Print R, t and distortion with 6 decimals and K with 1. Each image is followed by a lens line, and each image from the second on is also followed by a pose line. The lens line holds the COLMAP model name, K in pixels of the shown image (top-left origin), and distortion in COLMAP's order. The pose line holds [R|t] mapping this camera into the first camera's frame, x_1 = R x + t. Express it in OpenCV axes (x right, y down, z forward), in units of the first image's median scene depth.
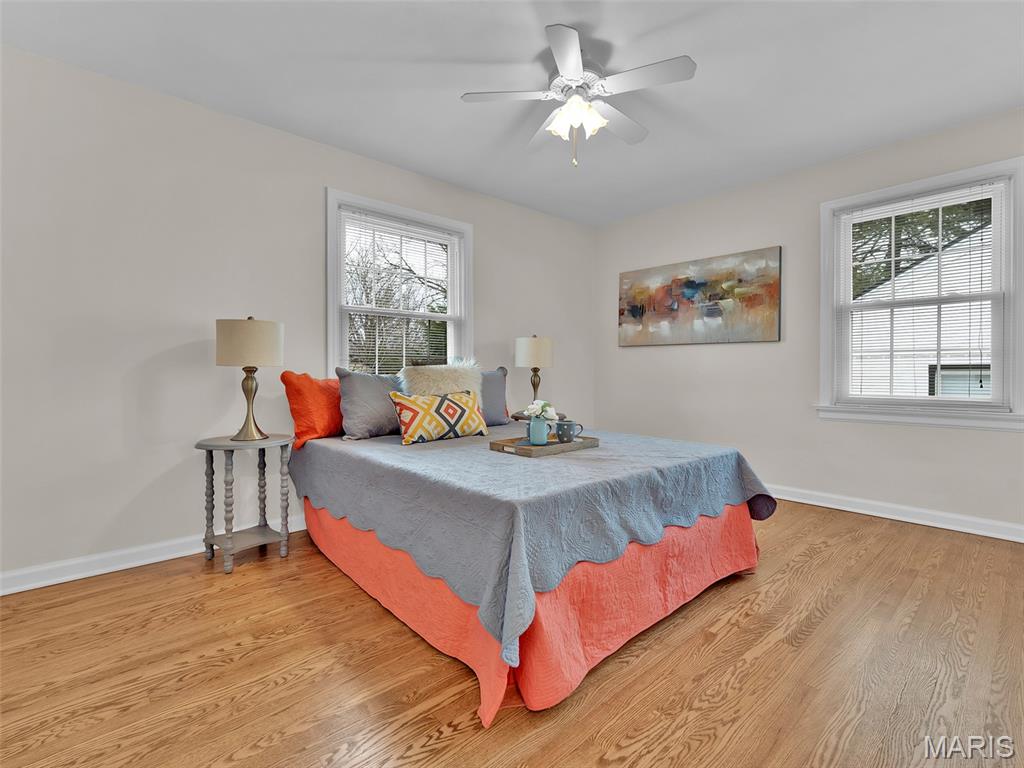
lens RADIAL K [[471.4, 0, 508.4], [0, 471.4, 374.8], [0, 0, 1]] dist [0.002335, -0.000110]
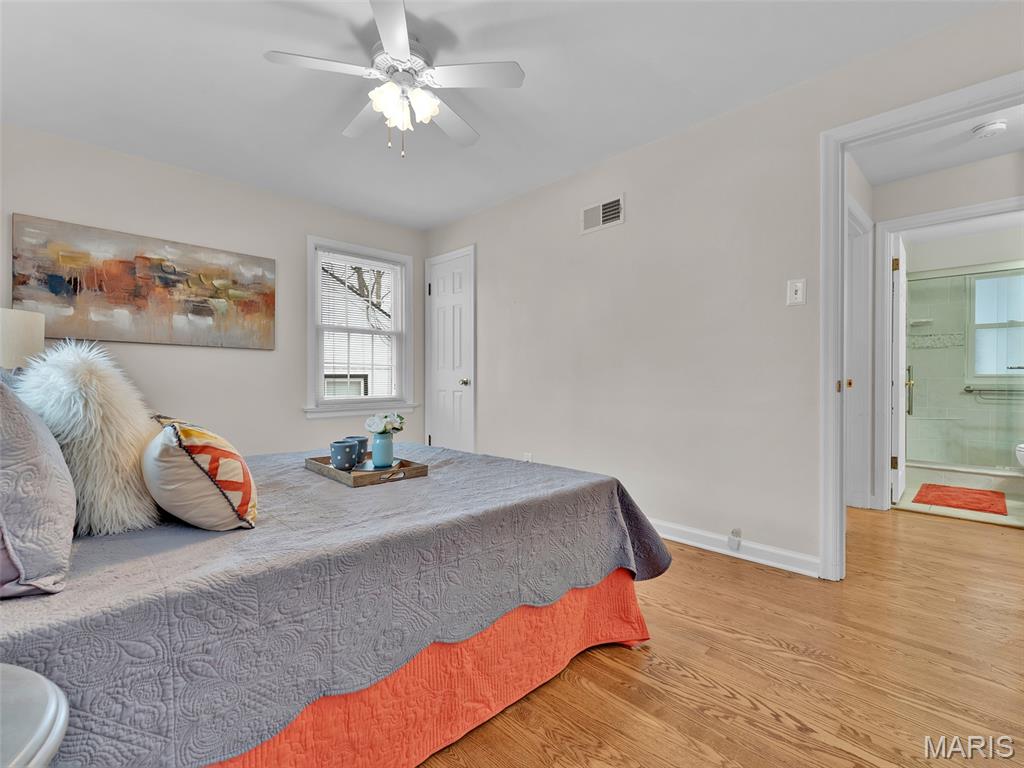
lens RADIAL K [[471.4, 0, 509.1], [0, 471.4, 383.1], [0, 0, 1]] dist [0.002335, -0.000110]
pose [[-0.038088, -0.006330, 0.999254, -0.467273], [0.006420, 0.999958, 0.006579, -0.001279], [-0.999254, 0.006666, -0.038045, 0.488044]]
